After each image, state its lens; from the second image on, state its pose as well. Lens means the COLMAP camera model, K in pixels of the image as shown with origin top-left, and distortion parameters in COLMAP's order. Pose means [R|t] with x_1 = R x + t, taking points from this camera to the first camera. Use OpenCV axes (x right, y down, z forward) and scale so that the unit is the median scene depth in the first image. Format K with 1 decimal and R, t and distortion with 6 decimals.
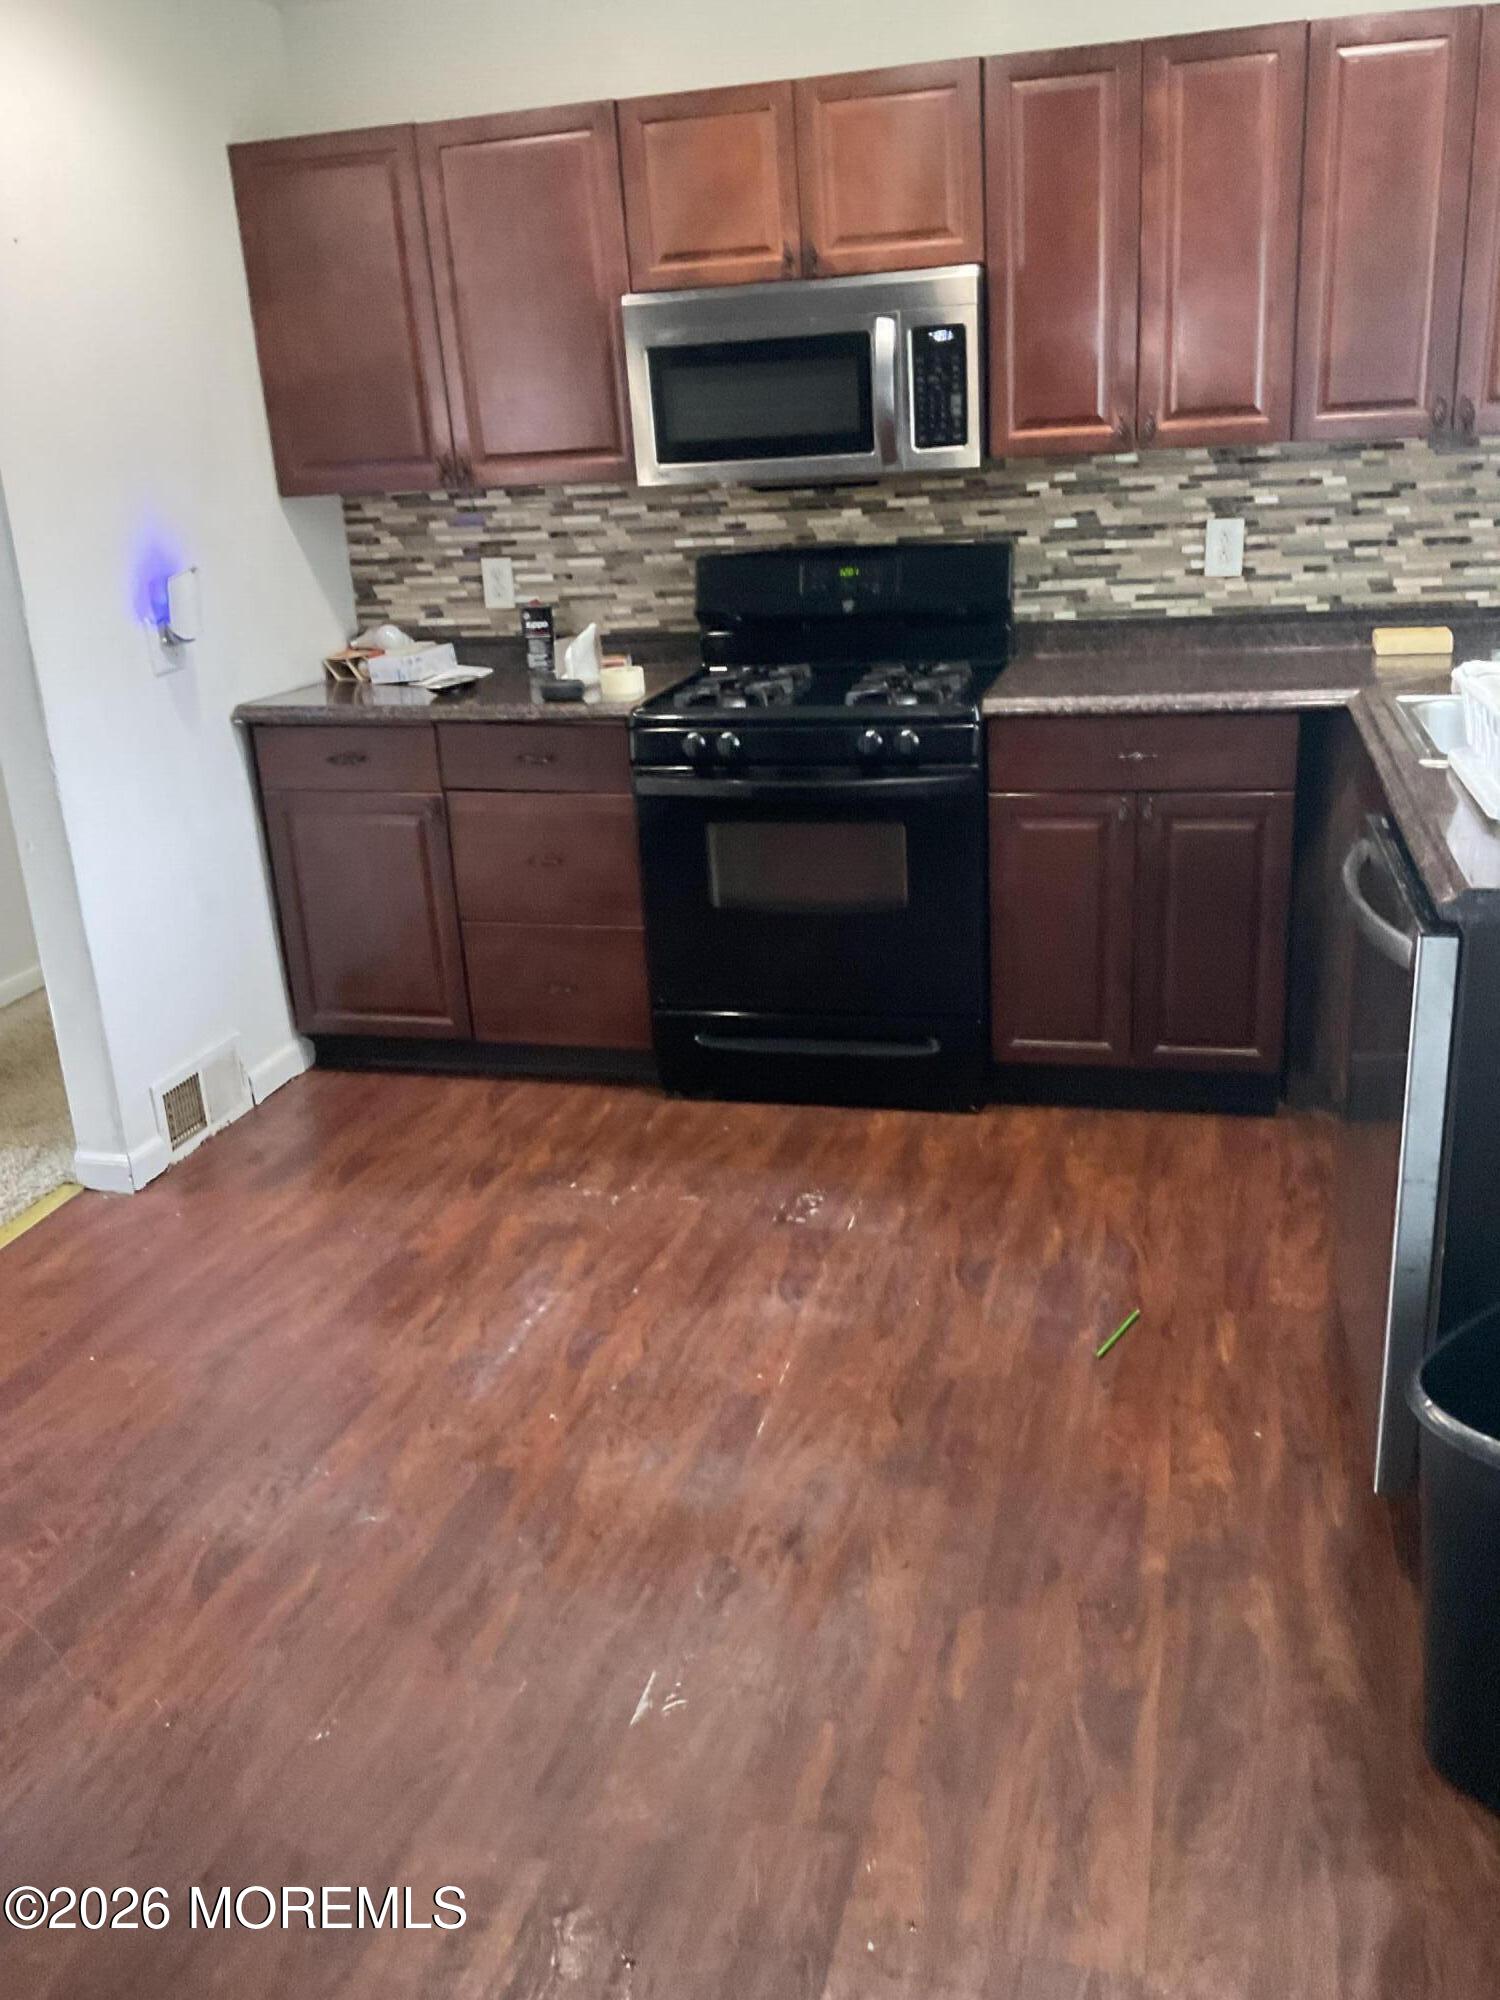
lens RADIAL K [[1629.7, 0, 750.0], [0, 1629.7, 1000.0], [0, 0, 1]] dist [0.110684, -0.240523]
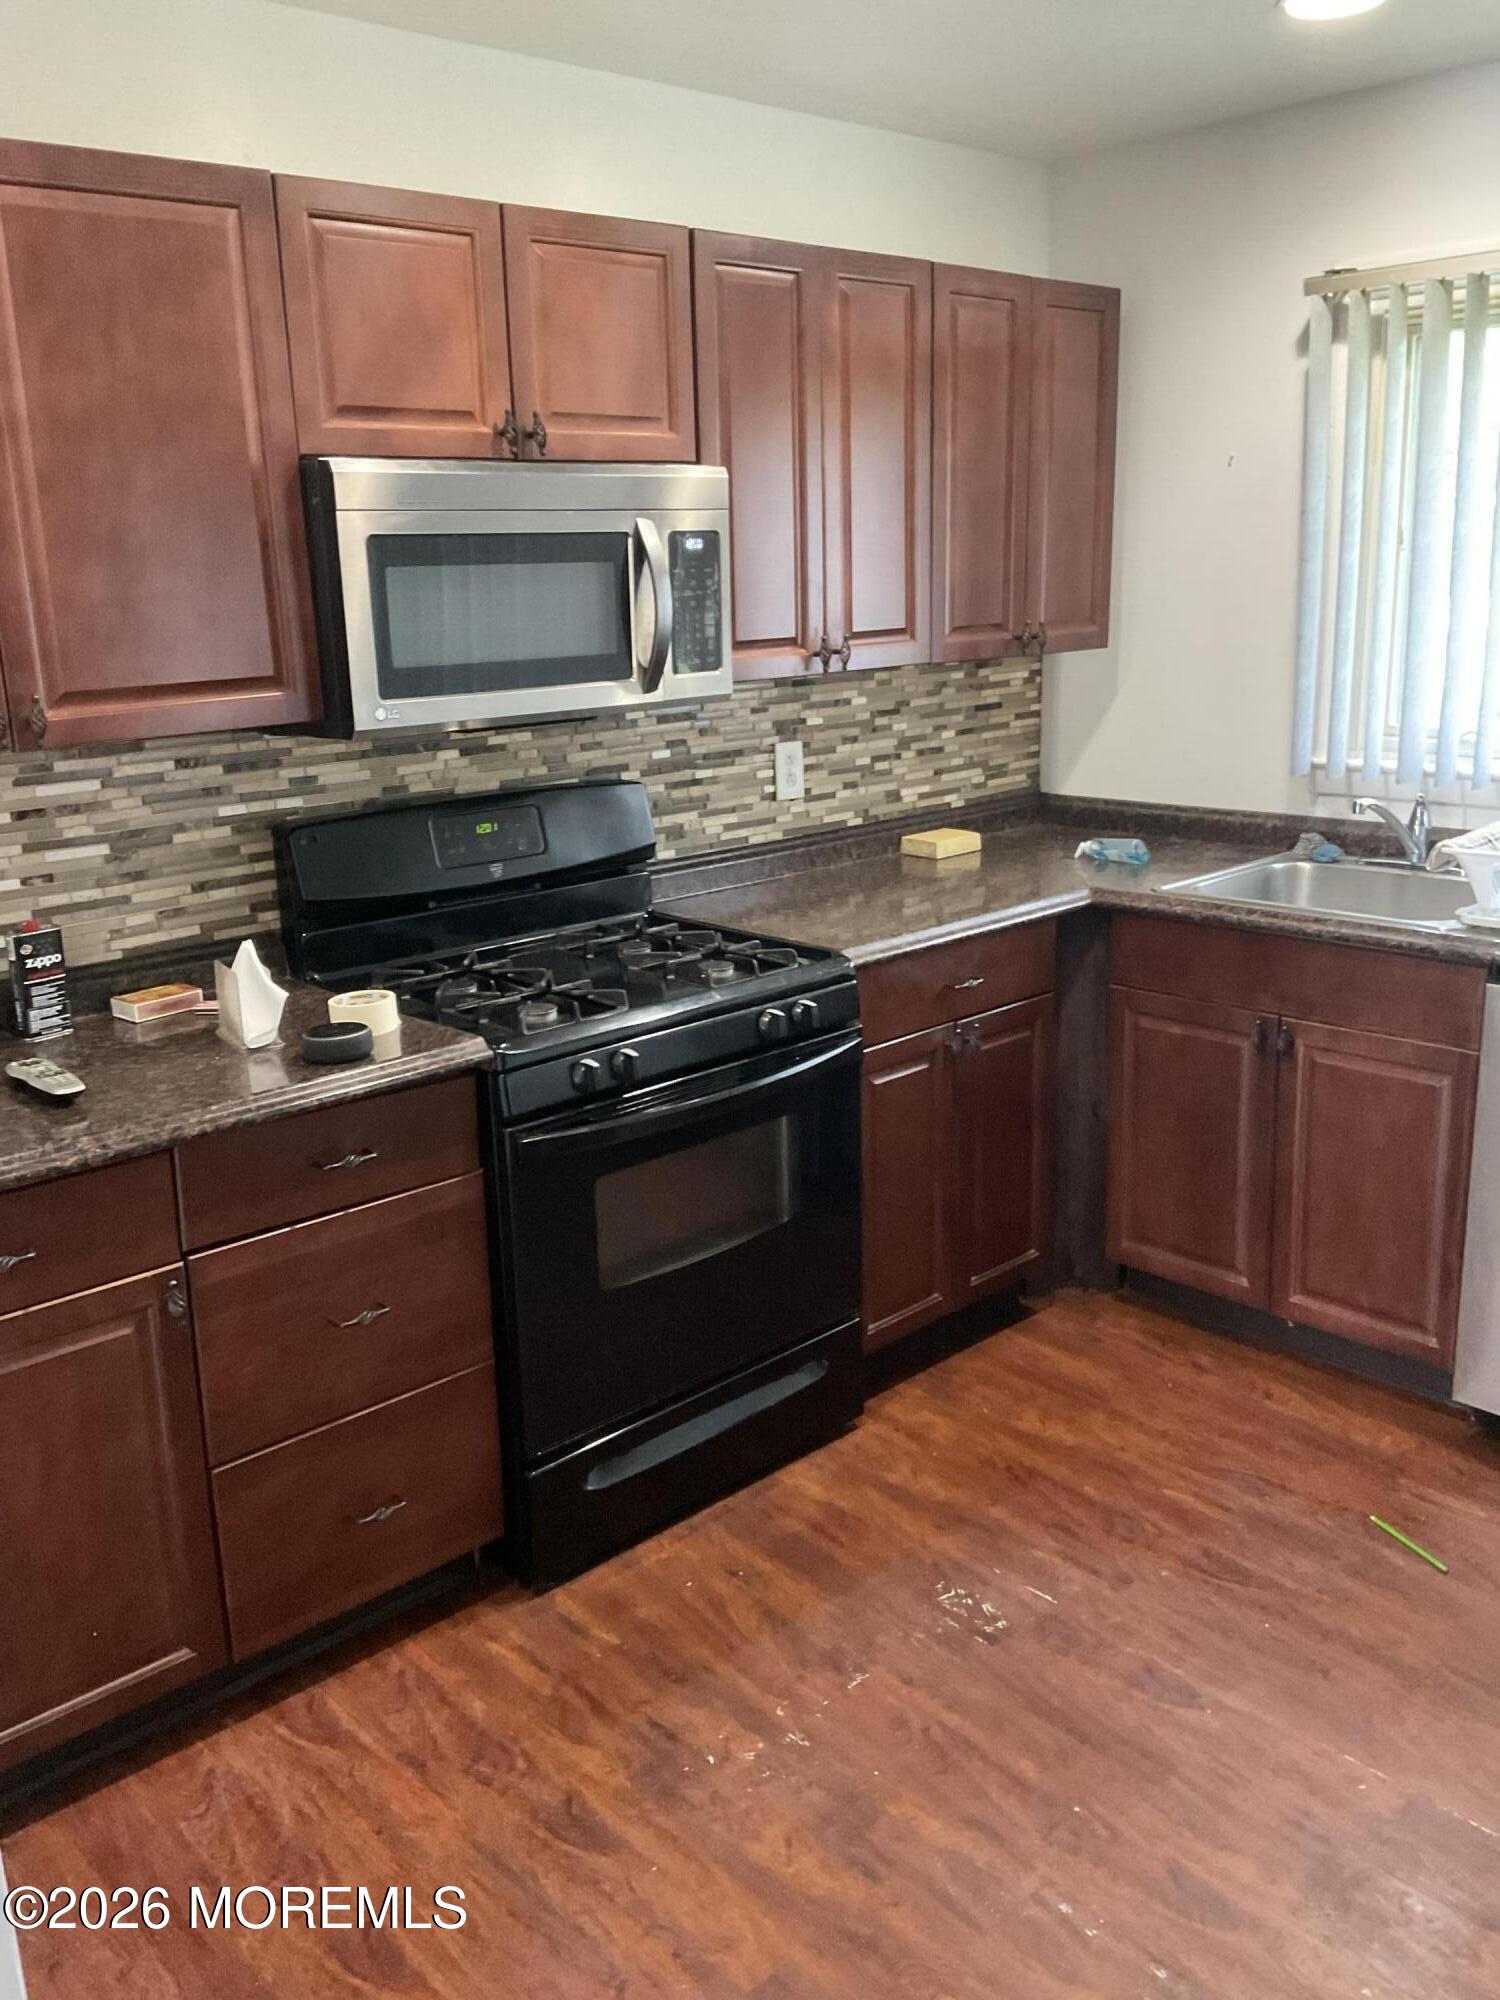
lens RADIAL K [[1629.7, 0, 750.0], [0, 1629.7, 1000.0], [0, 0, 1]] dist [0.110684, -0.240523]
pose [[0.543073, -0.176760, 0.820870, -0.538382], [0.274957, 0.961130, 0.025055, -0.175347], [-0.793391, 0.212097, 0.570565, 0.499727]]
